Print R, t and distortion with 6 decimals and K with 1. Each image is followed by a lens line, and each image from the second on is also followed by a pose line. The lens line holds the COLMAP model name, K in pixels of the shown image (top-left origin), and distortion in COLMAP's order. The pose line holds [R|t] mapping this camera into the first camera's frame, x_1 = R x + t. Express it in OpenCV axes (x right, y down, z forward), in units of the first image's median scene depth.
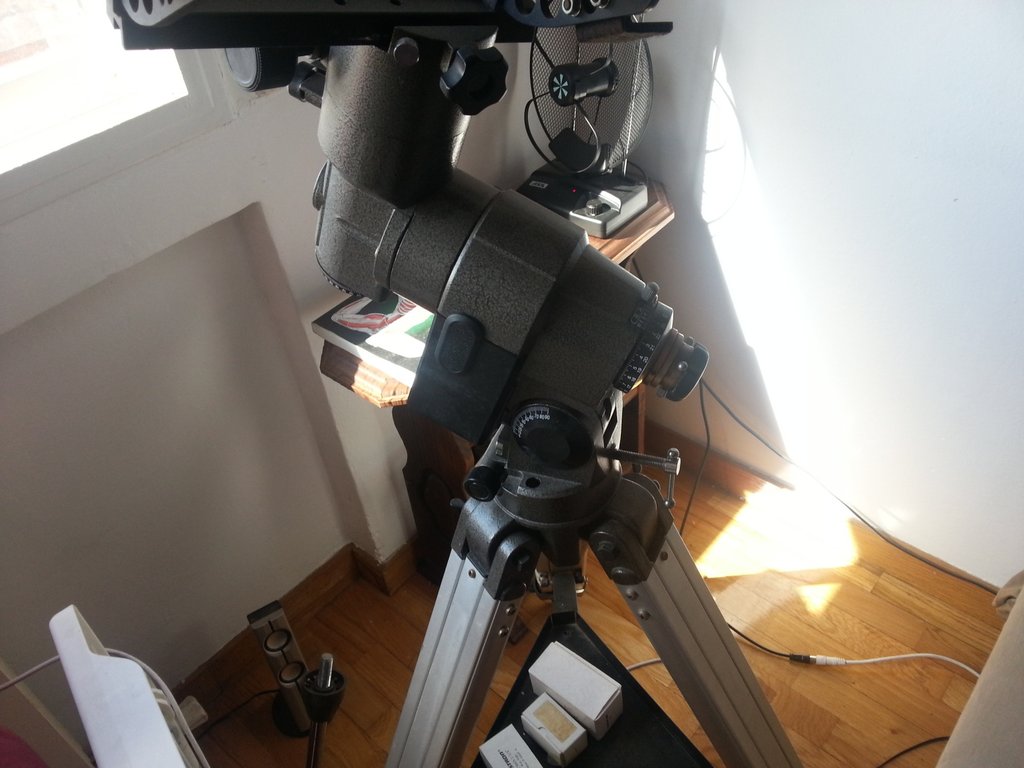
lens RADIAL K [[869.4, 0, 511.8], [0, 869.4, 384.3], [0, 0, 1]] dist [0.001671, -0.042309]
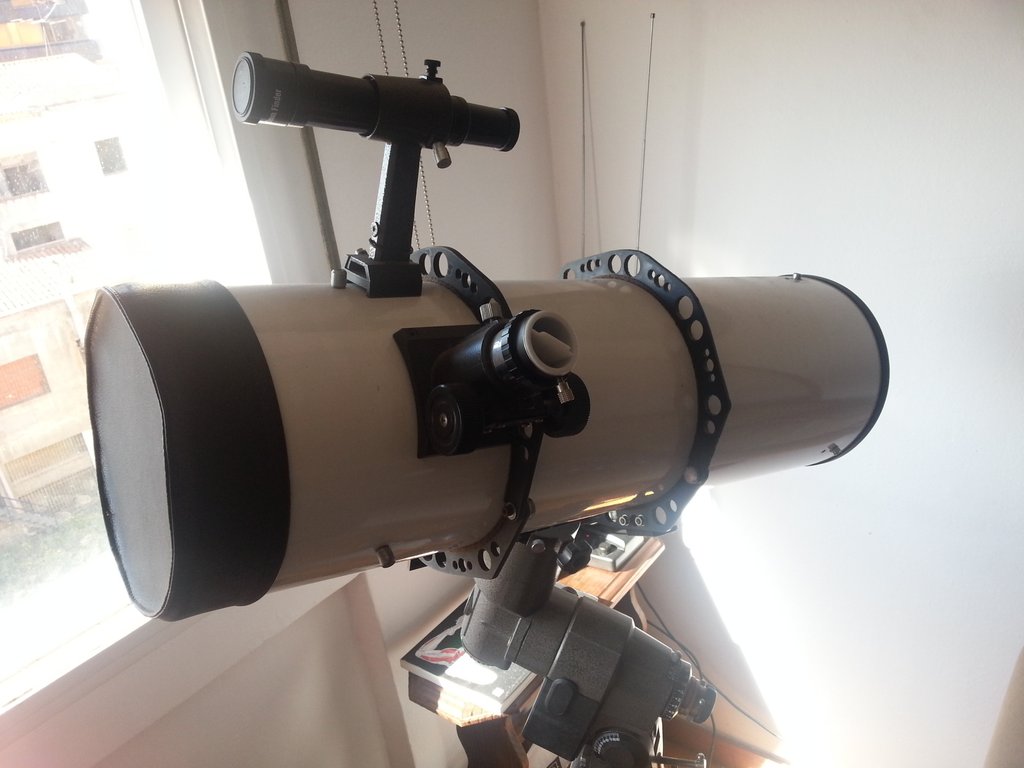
lens RADIAL K [[869.4, 0, 509.3], [0, 869.4, 385.1], [0, 0, 1]] dist [0.001671, -0.042309]
pose [[0.997166, -0.063452, 0.040428, -0.097791], [0.072611, 0.952348, -0.296246, -0.066732], [-0.019705, 0.298342, 0.954256, -0.369109]]
